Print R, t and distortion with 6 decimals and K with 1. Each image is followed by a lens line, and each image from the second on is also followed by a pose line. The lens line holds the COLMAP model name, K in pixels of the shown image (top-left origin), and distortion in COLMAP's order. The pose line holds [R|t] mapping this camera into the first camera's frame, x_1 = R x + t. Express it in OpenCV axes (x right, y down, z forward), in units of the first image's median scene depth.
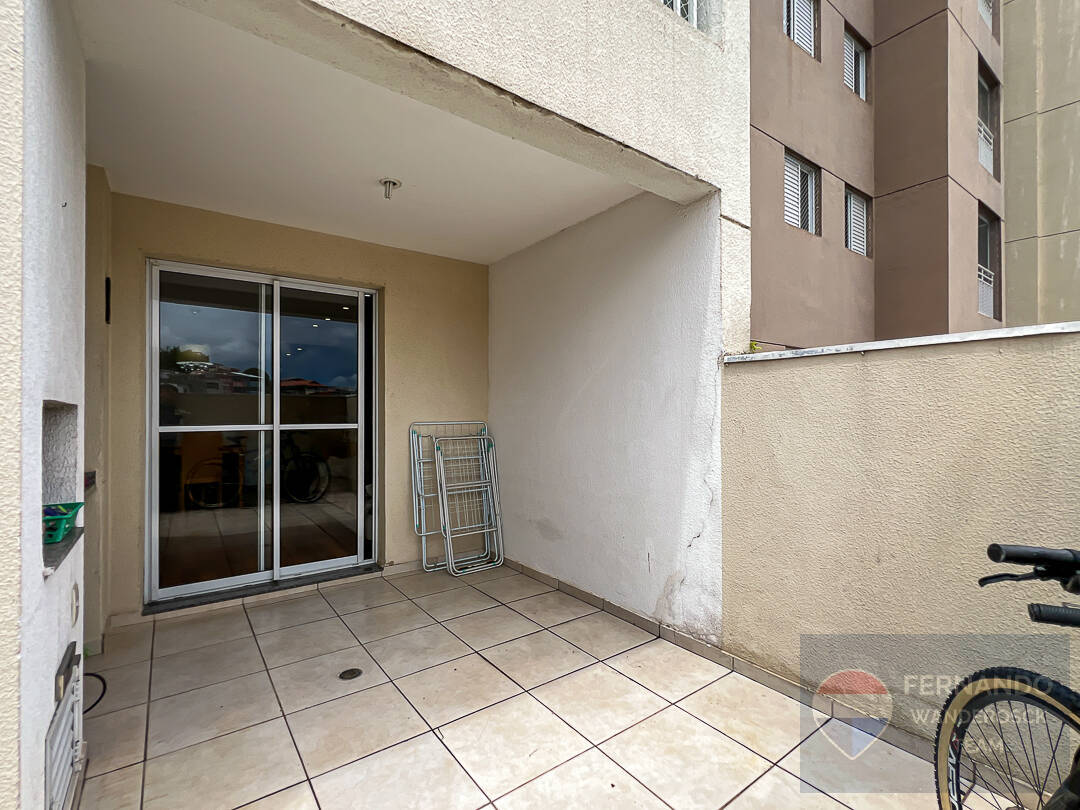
lens RADIAL K [[497.4, 0, 531.5], [0, 497.4, 407.4], [0, 0, 1]] dist [-0.005047, 0.001942]
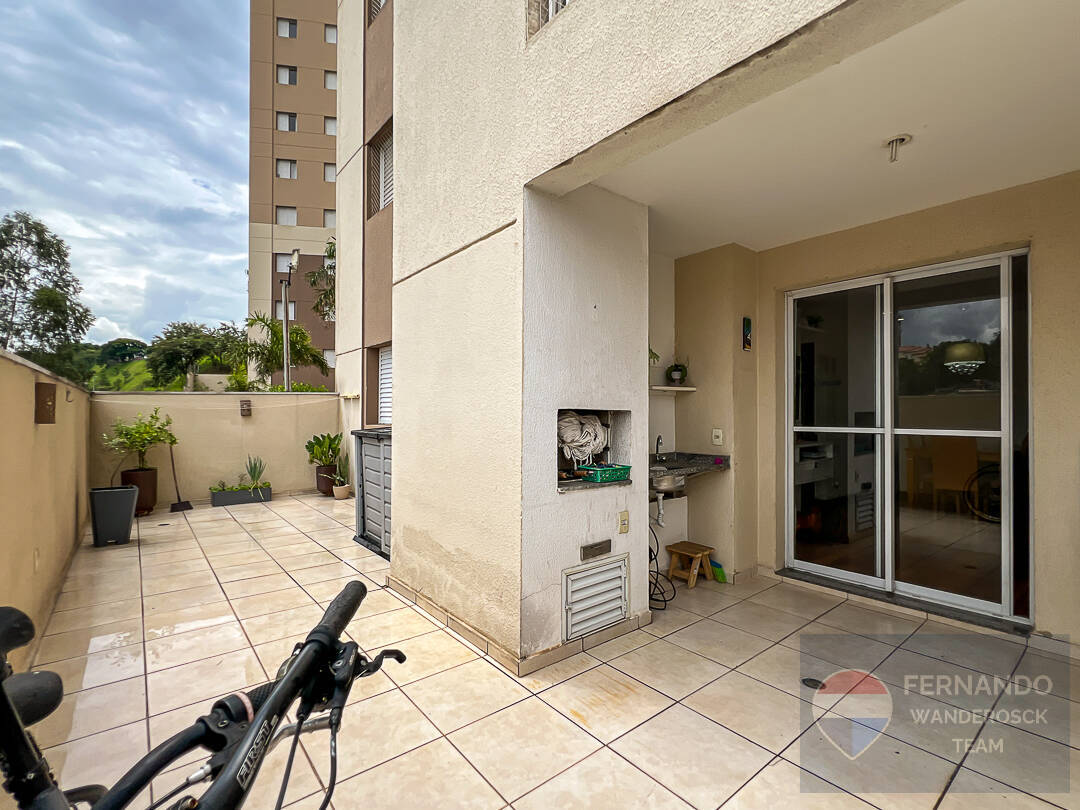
lens RADIAL K [[497.4, 0, 547.2], [0, 497.4, 407.4], [0, 0, 1]] dist [-0.005047, 0.001942]
pose [[0.072645, -0.010137, -0.997306, 0.403628], [0.006163, 0.999934, -0.009715, -0.000619], [0.997339, -0.005441, 0.072702, 0.285129]]
